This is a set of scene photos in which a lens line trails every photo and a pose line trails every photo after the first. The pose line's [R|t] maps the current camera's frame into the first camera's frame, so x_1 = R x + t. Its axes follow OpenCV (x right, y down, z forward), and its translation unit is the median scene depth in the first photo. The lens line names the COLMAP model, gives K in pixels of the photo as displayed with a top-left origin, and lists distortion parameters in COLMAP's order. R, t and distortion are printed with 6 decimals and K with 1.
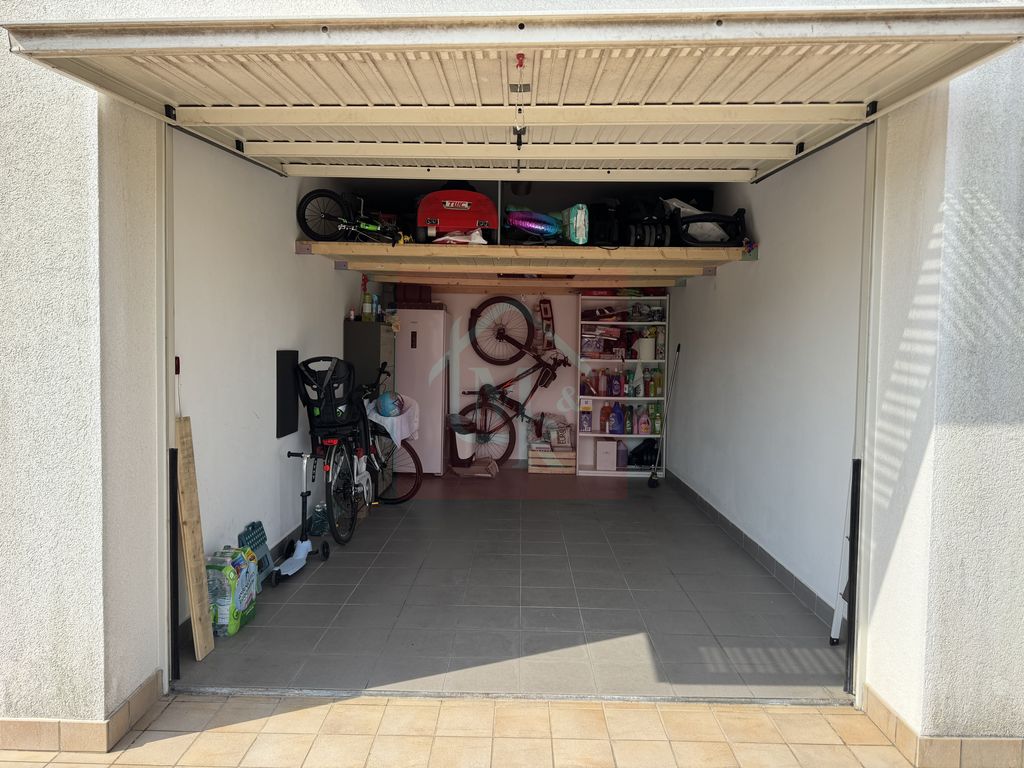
lens RADIAL K [[708.1, 0, 511.5], [0, 708.1, 386.8], [0, 0, 1]] dist [0.001515, -0.000875]
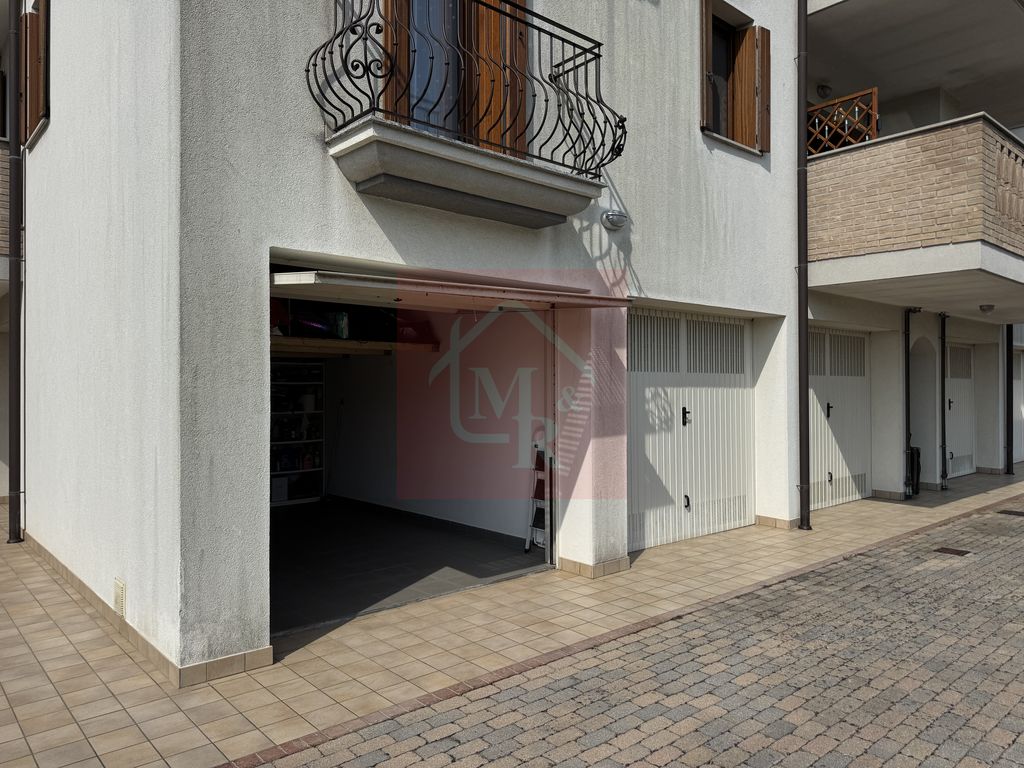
lens RADIAL K [[719.2, 0, 511.9], [0, 719.2, 384.3], [0, 0, 1]] dist [0.091259, -0.109999]
pose [[0.738306, -0.012256, 0.674354, -1.163798], [0.050324, 0.998049, -0.036958, -0.051479], [-0.672585, 0.061223, 0.737483, -0.629045]]
